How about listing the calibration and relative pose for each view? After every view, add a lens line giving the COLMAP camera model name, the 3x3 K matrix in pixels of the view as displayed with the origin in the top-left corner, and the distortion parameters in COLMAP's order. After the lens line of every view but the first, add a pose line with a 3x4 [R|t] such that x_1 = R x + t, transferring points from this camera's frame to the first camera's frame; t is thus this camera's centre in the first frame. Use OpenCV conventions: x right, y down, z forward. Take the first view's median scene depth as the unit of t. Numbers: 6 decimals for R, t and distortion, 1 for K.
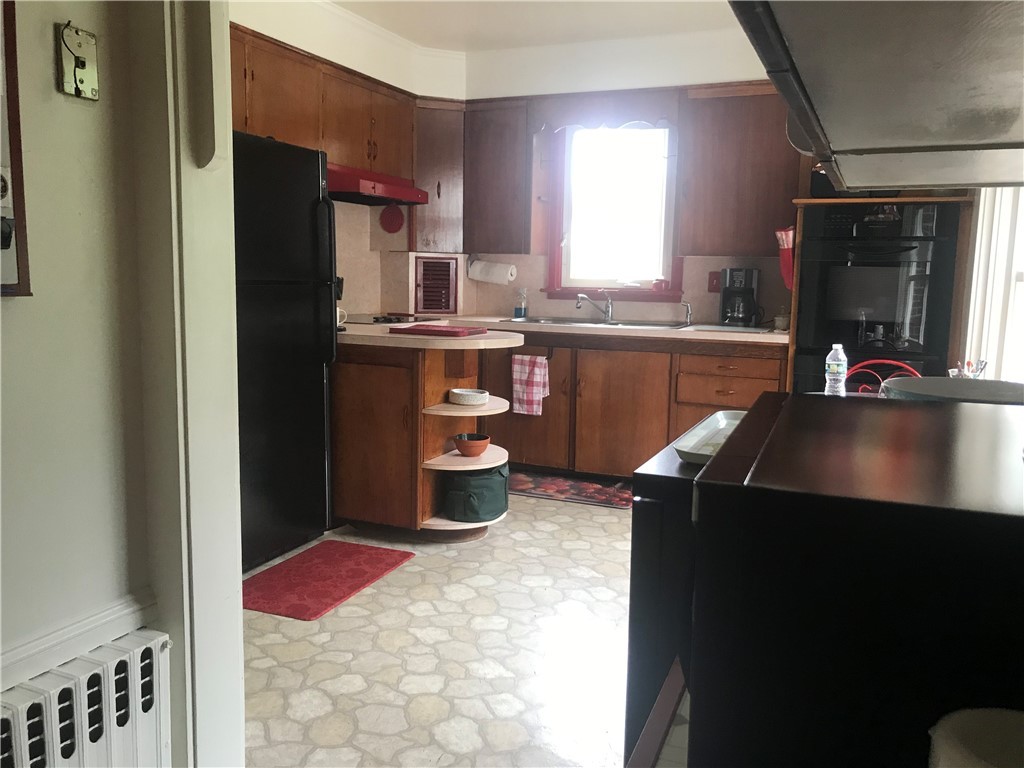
lens RADIAL K [[833.6, 0, 512.0], [0, 833.6, 384.0], [0, 0, 1]] dist [0.077231, -0.005941]
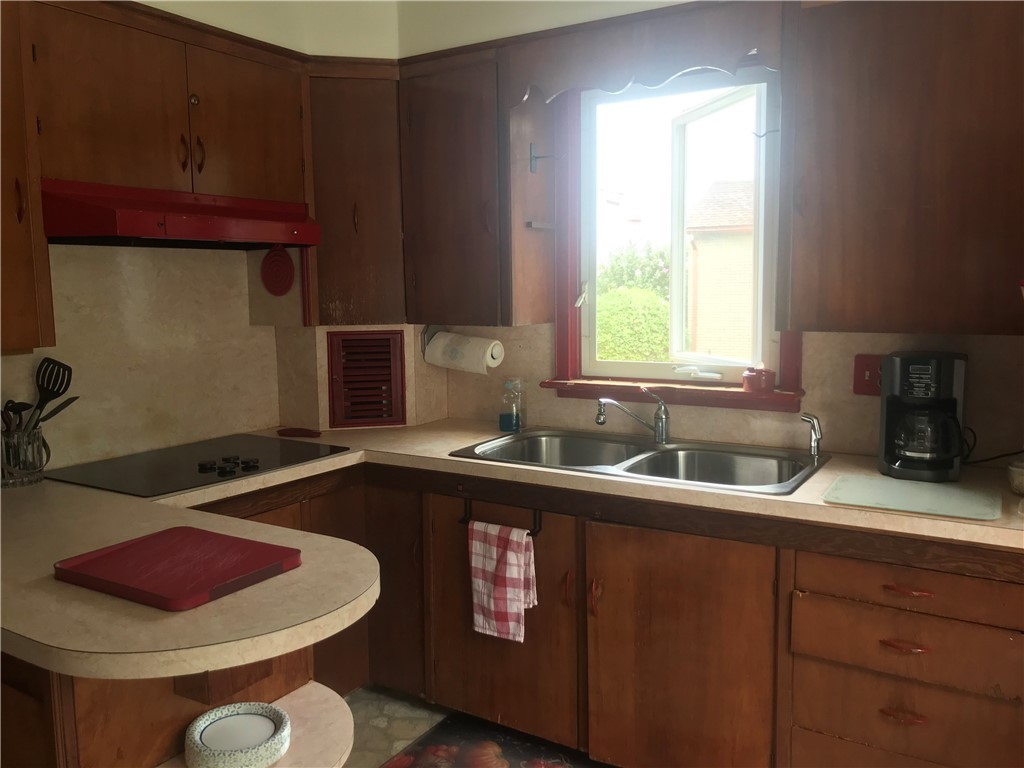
lens RADIAL K [[843.4, 0, 514.3], [0, 843.4, 376.6], [0, 0, 1]] dist [0.037189, -0.014394]
pose [[0.988155, -0.017995, -0.152403, 0.112551], [0.014175, 0.999558, -0.026115, -0.113394], [0.152806, 0.023645, 0.987973, 0.476300]]
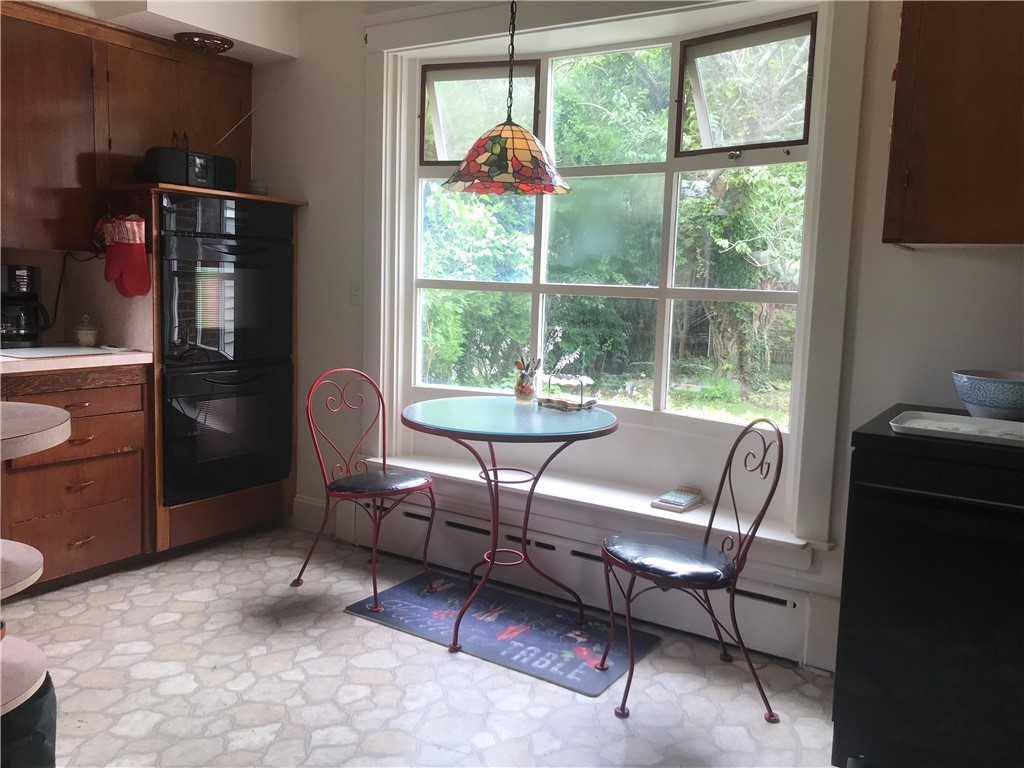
lens RADIAL K [[843.4, 0, 514.3], [0, 843.4, 376.6], [0, 0, 1]] dist [0.037189, -0.014394]
pose [[0.178945, -0.131564, 0.975023, -0.350040], [0.108957, 0.987573, 0.113261, -0.078534], [-0.977807, 0.085968, 0.191056, 0.450515]]
